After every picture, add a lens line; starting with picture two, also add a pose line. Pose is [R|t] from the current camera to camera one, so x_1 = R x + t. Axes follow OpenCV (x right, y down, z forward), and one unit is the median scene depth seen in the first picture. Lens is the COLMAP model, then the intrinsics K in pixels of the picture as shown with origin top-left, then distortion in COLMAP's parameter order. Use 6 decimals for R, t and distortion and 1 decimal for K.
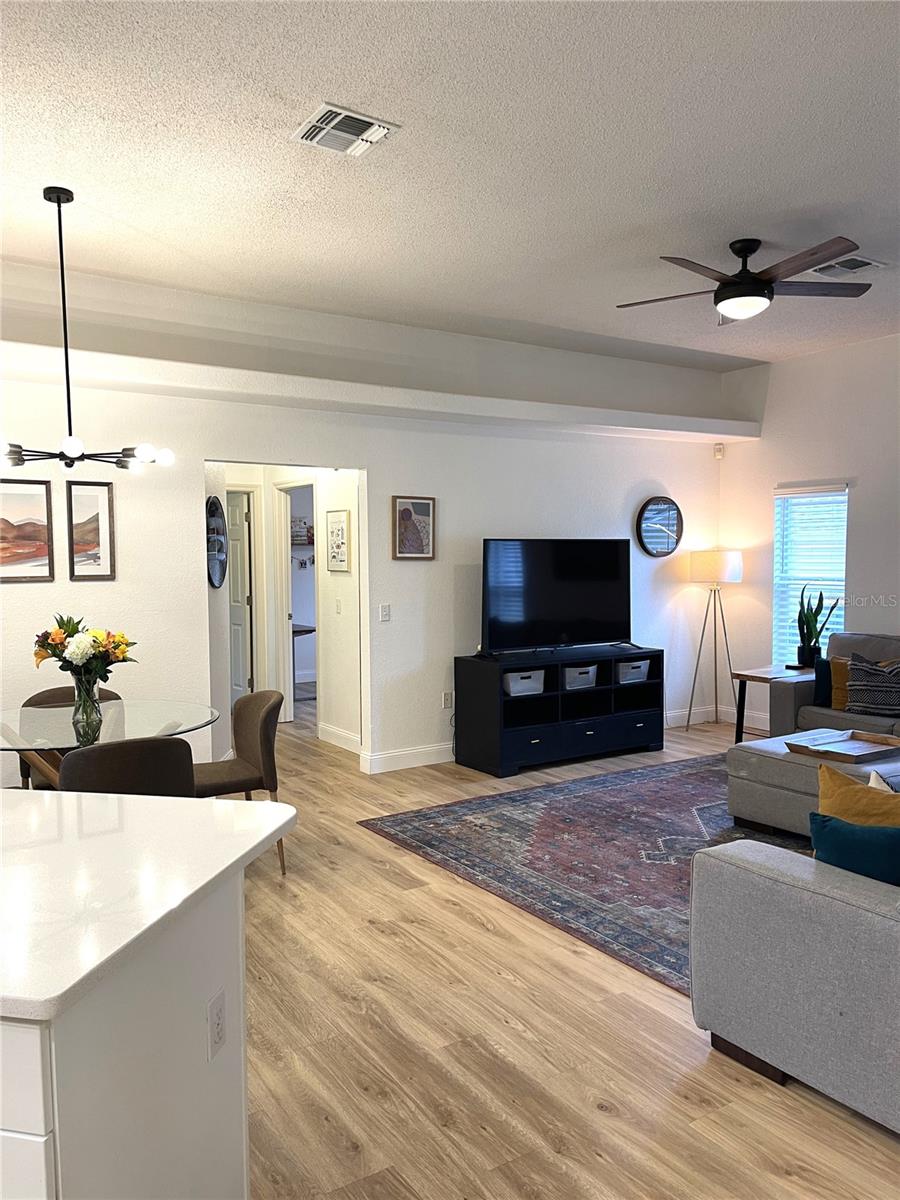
lens RADIAL K [[904.1, 0, 452.6], [0, 904.1, 611.8], [0, 0, 1]] dist [0.066727, -0.072537]
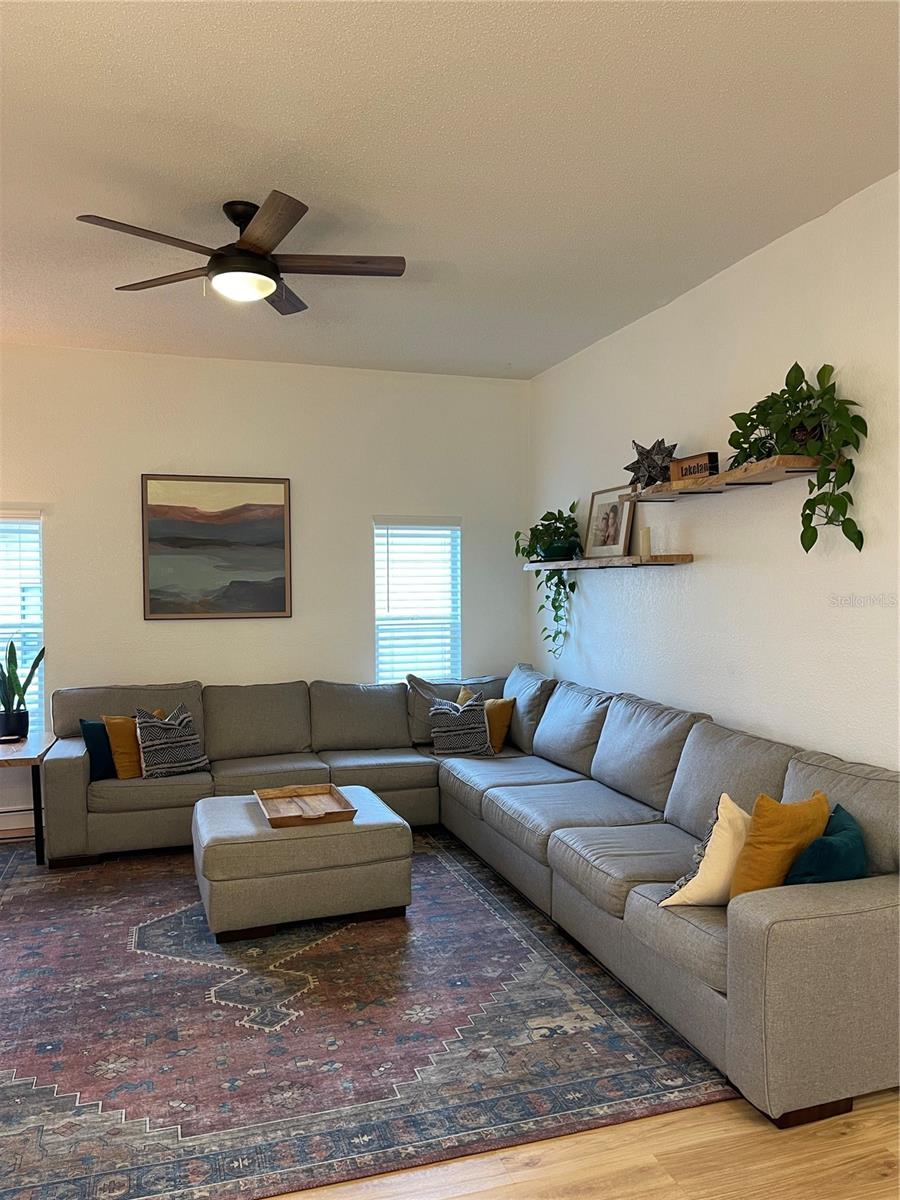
lens RADIAL K [[904.1, 0, 456.8], [0, 904.1, 607.4], [0, 0, 1]] dist [0.066727, -0.072537]
pose [[0.265450, -0.019465, 0.963928, -0.340045], [0.066407, 0.997791, 0.001862, -0.035416], [-0.961835, 0.063517, 0.266156, 0.520221]]
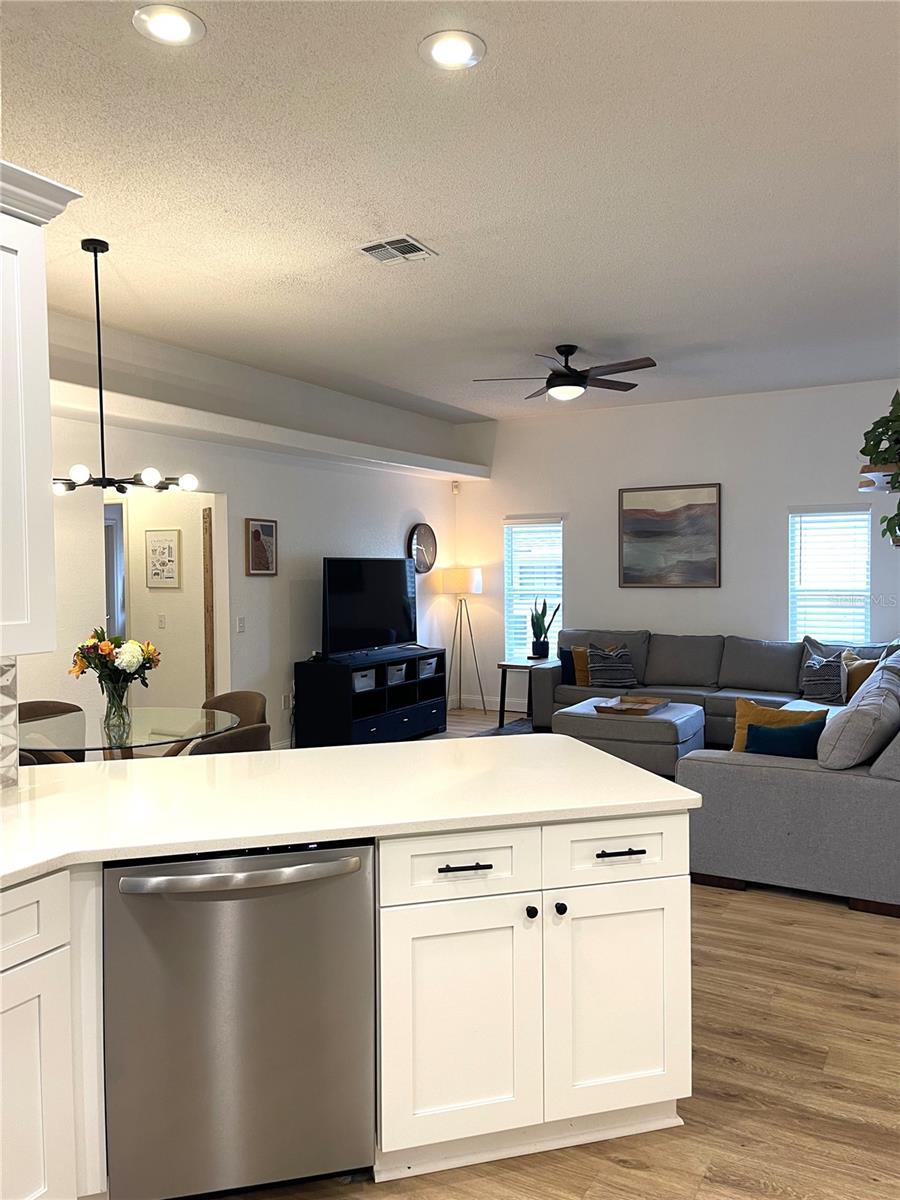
lens RADIAL K [[904.1, 0, 447.9], [0, 904.1, 596.9], [0, 0, 1]] dist [0.066727, -0.072537]
pose [[0.887876, -0.016522, 0.459785, -0.399223], [0.032931, 0.999074, -0.027690, 0.007348], [-0.458902, 0.039726, 0.887598, -0.106537]]
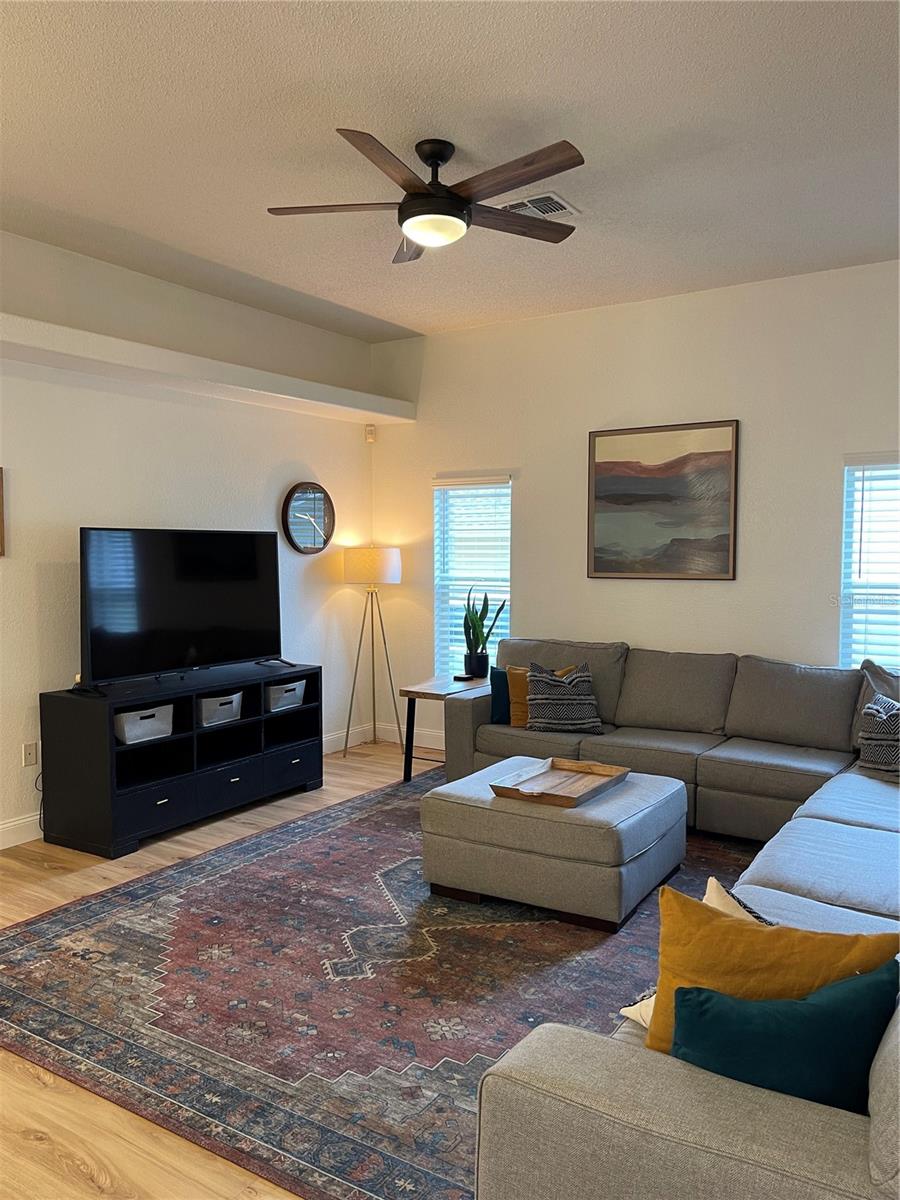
lens RADIAL K [[904.1, 0, 452.7], [0, 904.1, 610.1], [0, 0, 1]] dist [0.066727, -0.072537]
pose [[0.913908, -0.022476, 0.405299, 0.010479], [0.021255, 0.999746, 0.007515, -0.016123], [-0.405365, 0.001747, 0.914153, 0.241780]]
